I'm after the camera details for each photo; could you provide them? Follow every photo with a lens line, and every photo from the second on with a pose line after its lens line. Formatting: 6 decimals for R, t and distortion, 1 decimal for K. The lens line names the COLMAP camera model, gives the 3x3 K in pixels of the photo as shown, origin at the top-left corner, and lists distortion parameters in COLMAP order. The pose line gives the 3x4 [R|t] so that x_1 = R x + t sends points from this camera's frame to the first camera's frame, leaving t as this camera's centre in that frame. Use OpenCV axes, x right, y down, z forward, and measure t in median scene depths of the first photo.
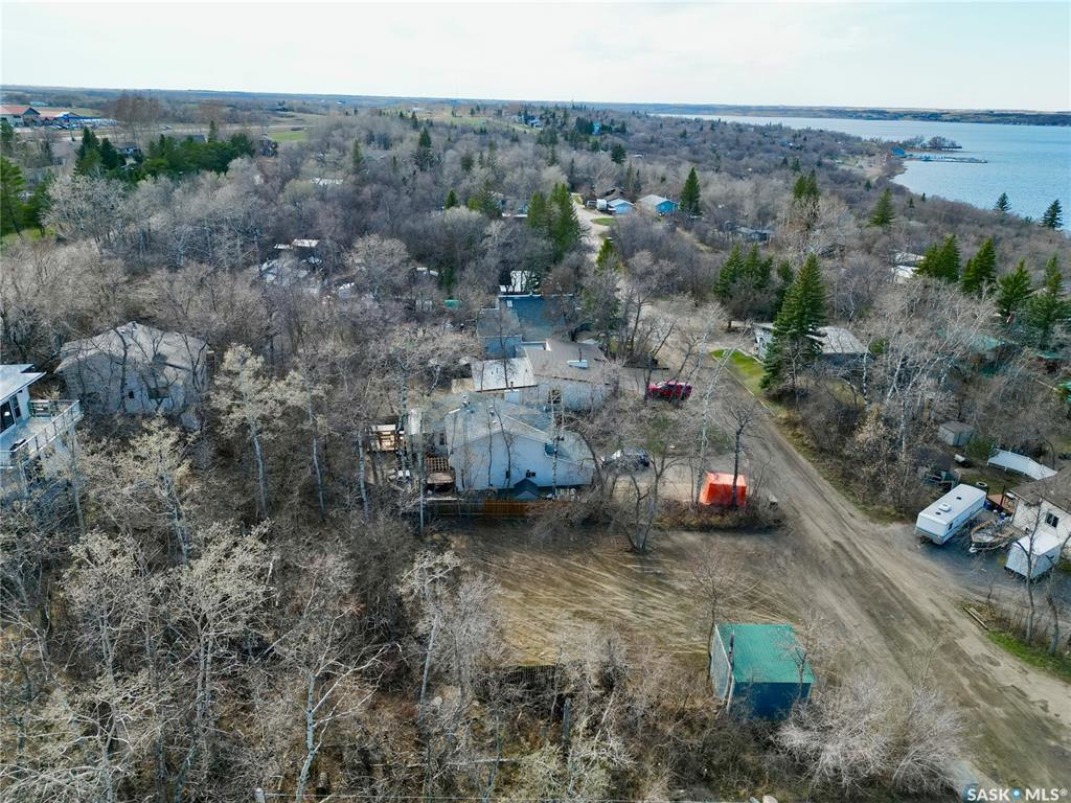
lens RADIAL K [[756.9, 0, 535.5], [0, 756.9, 401.5], [0, 0, 1]] dist [0.068874, -0.065473]
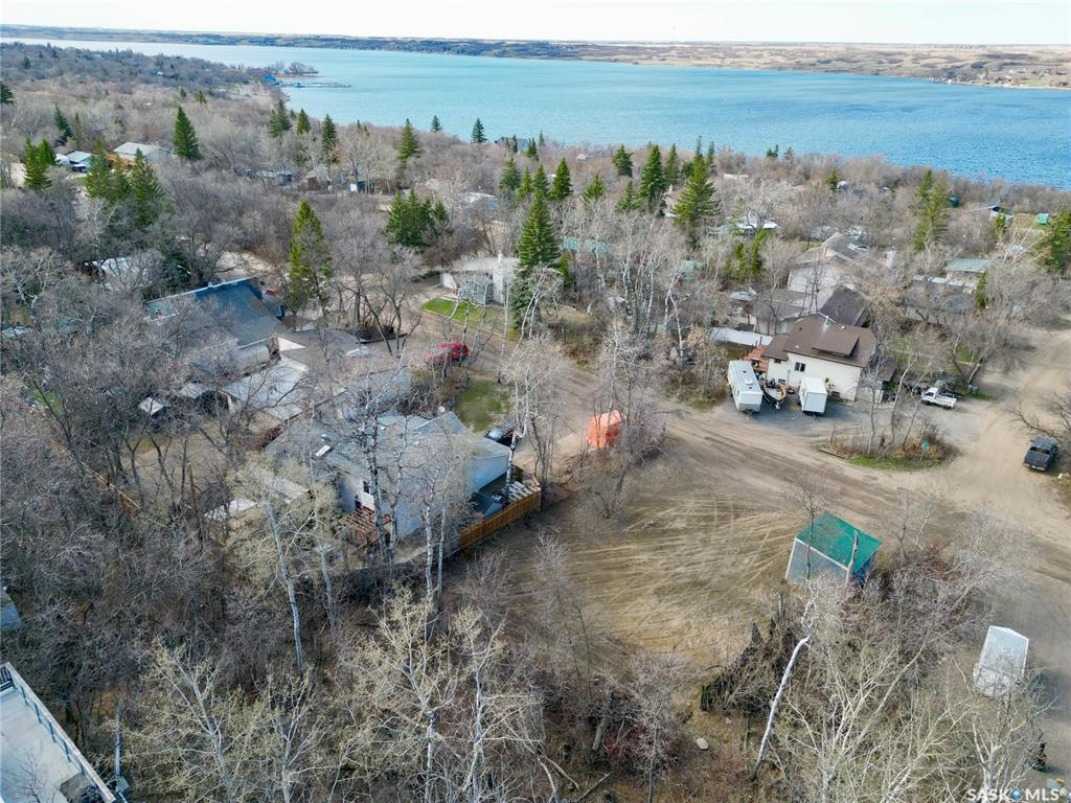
lens RADIAL K [[756.9, 0, 535.5], [0, 756.9, 401.5], [0, 0, 1]] dist [0.068874, -0.065473]
pose [[0.714836, -0.305603, 0.628981, -0.155769], [0.252355, 0.951579, 0.175542, -0.042166], [-0.652171, 0.033243, 0.757343, 0.096572]]
